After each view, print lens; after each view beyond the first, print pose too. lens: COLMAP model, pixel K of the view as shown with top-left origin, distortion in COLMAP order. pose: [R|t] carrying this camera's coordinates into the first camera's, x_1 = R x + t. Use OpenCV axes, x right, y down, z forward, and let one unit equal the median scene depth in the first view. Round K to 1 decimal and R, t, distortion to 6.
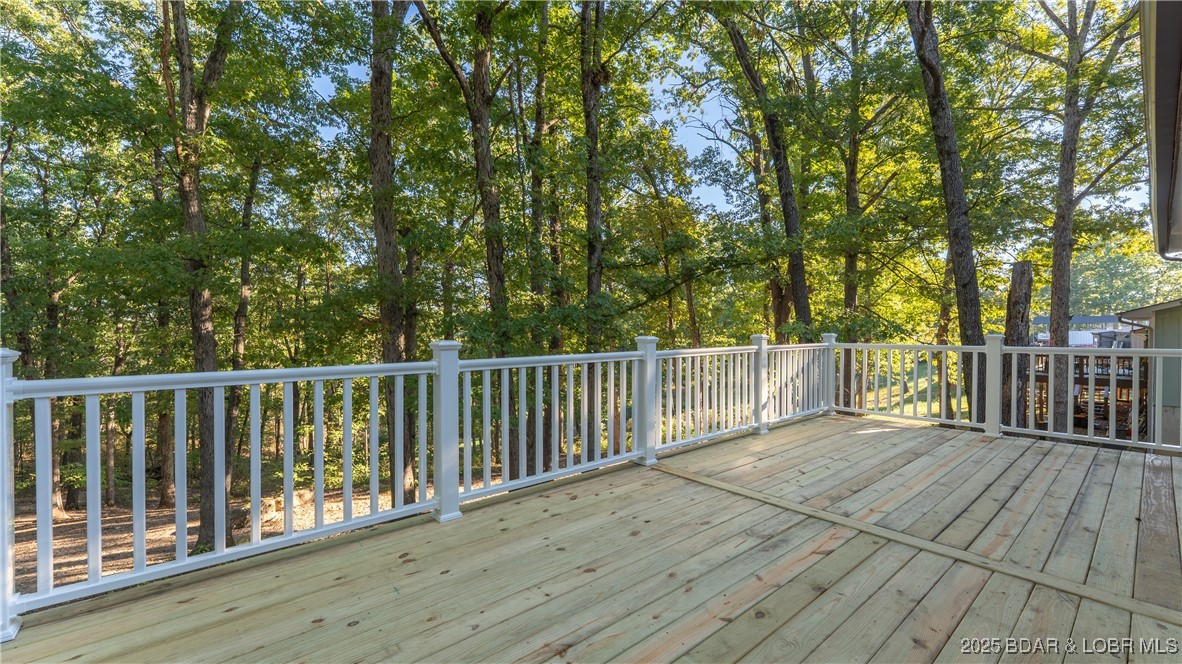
lens RADIAL K [[475.2, 0, 584.0], [0, 475.2, 335.0], [0, 0, 1]] dist [-0.001580, -0.000365]
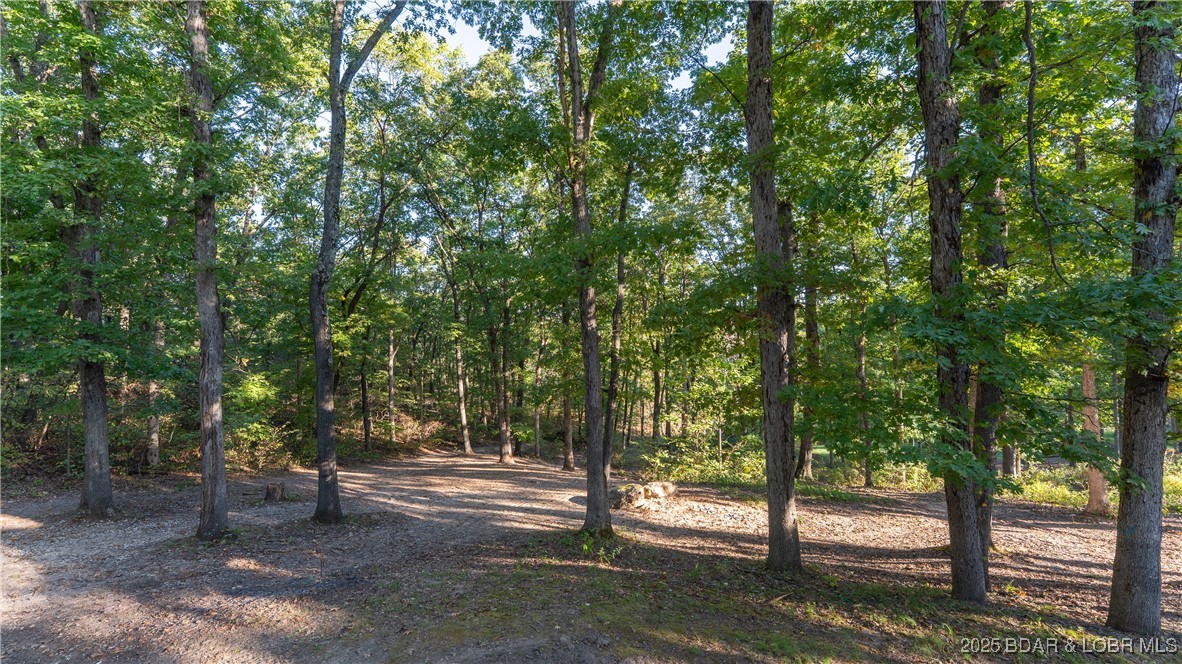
lens RADIAL K [[475.2, 0, 584.0], [0, 475.2, 335.0], [0, 0, 1]] dist [-0.001580, -0.000365]
pose [[0.768922, 0.006700, -0.639308, -0.099604], [0.000591, 0.999937, 0.011191, -0.003323], [0.639343, -0.008982, 0.768869, 0.132772]]
